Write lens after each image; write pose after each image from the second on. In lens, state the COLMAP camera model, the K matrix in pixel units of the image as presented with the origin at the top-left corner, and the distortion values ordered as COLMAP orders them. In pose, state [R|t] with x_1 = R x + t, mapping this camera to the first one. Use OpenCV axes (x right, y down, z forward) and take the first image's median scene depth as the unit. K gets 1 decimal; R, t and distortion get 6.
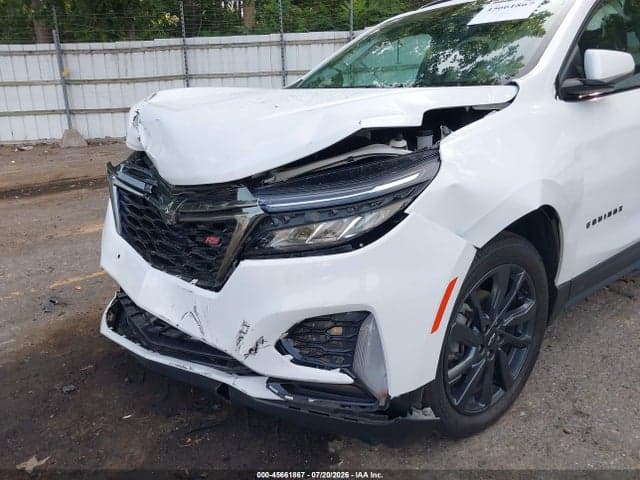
lens RADIAL K [[512.7, 0, 322.7], [0, 512.7, 240.5], [0, 0, 1]] dist [0.039888, -0.049874]
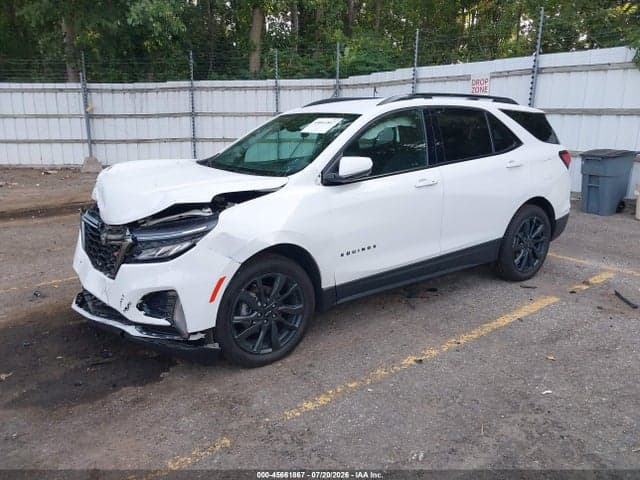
lens RADIAL K [[513.9, 0, 325.8], [0, 513.9, 243.4], [0, 0, 1]] dist [0.028105, -0.043026]
pose [[0.998420, 0.041318, -0.038093, 0.522173], [-0.042741, 0.998389, -0.037330, -0.001295], [0.036490, 0.038900, 0.998577, -0.746367]]
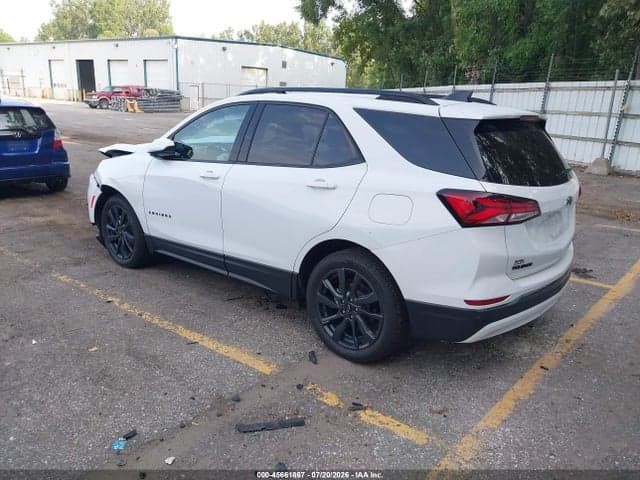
lens RADIAL K [[513.9, 0, 318.0], [0, 513.9, 243.9], [0, 0, 1]] dist [0.028105, -0.043026]
pose [[0.181147, 0.301906, -0.935970, 2.812999], [-0.314217, 0.919598, 0.235812, -0.668551], [0.931909, 0.251381, 0.261446, 1.124440]]
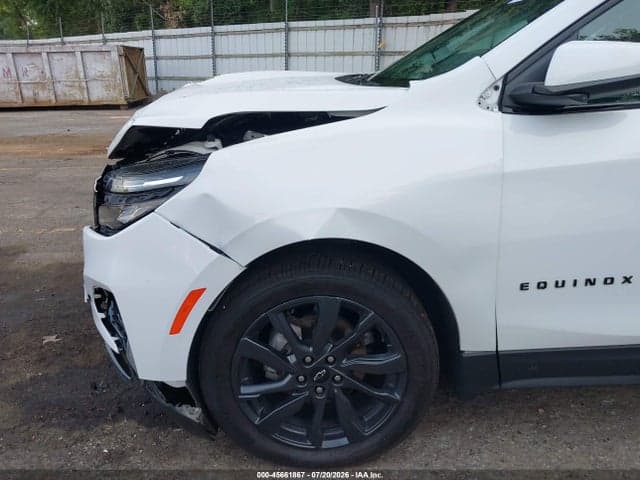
lens RADIAL K [[512.7, 0, 325.1], [0, 512.7, 242.0], [0, 0, 1]] dist [0.039888, -0.049874]
pose [[0.795258, 0.227078, -0.562139, 0.685096], [-0.195439, 0.973729, 0.116854, -0.121213], [0.573907, 0.016935, 0.818746, 0.237710]]
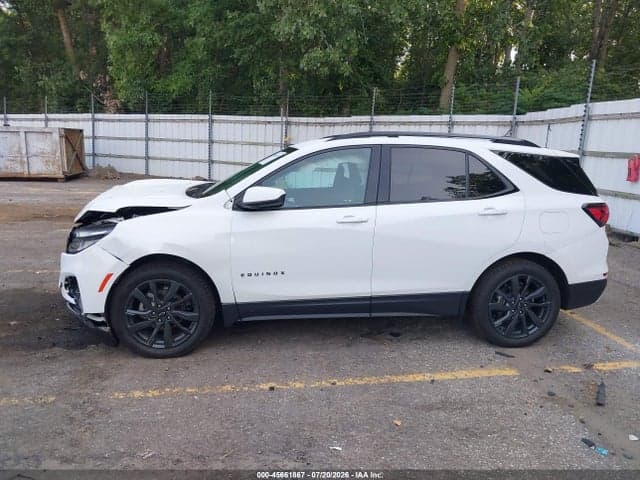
lens RADIAL K [[513.9, 0, 323.8], [0, 513.9, 242.7], [0, 0, 1]] dist [0.028105, -0.043026]
pose [[0.856665, 0.160704, -0.490204, 1.676224], [-0.206137, 0.977717, -0.039714, -0.133286], [0.472899, 0.135070, 0.870703, -0.522446]]
